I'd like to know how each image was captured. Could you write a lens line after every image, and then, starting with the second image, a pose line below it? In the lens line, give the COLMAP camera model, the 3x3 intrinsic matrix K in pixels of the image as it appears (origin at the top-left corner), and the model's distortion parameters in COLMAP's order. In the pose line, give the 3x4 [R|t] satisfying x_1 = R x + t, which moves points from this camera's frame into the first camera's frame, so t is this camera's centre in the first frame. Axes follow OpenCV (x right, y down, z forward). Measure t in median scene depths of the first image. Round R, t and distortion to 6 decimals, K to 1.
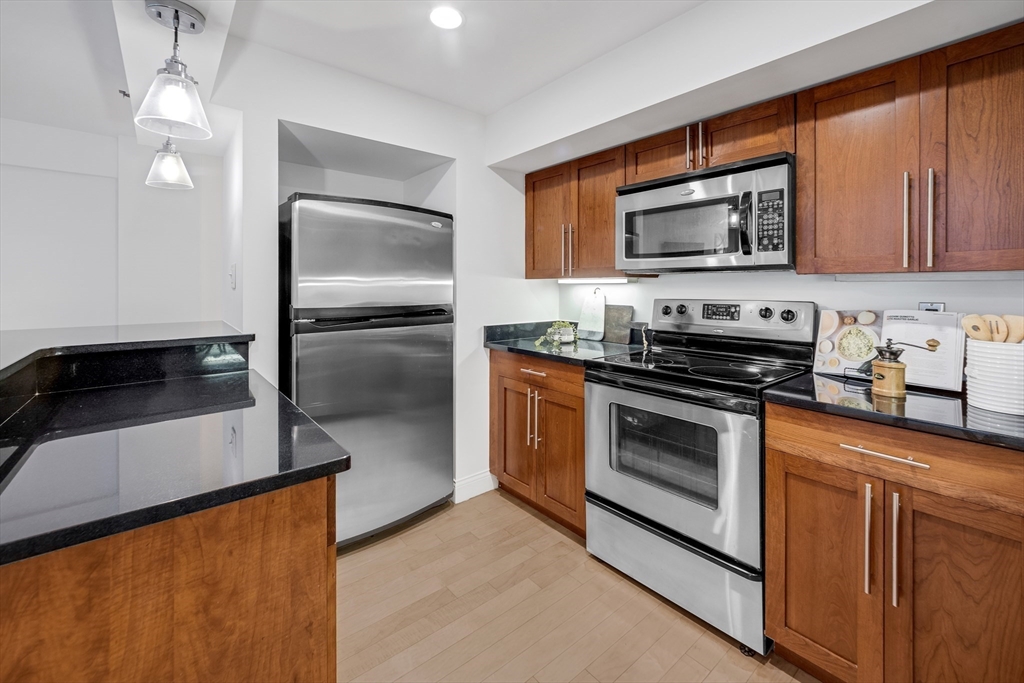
lens RADIAL K [[424.9, 0, 513.3], [0, 424.9, 286.2], [0, 0, 1]] dist [0.000346, 0.000096]
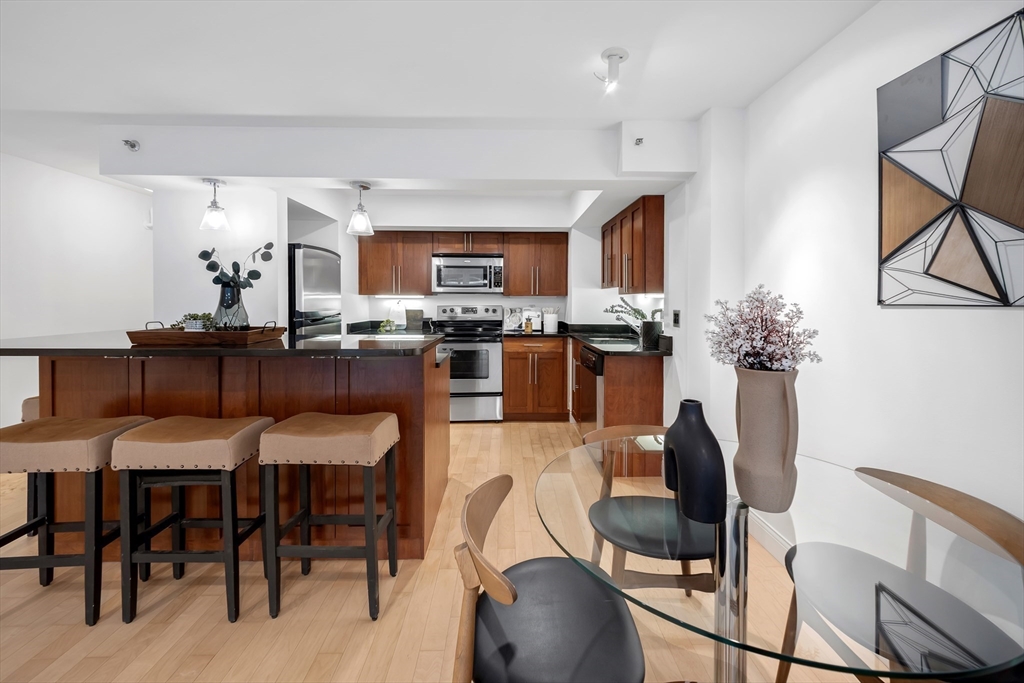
lens RADIAL K [[424.9, 0, 513.3], [0, 424.9, 286.2], [0, 0, 1]] dist [0.000346, 0.000096]
pose [[0.623672, 0.031500, 0.781051, -1.289382], [-0.002830, 0.999272, -0.038042, 0.014879], [-0.781681, 0.021515, 0.623307, -0.711852]]
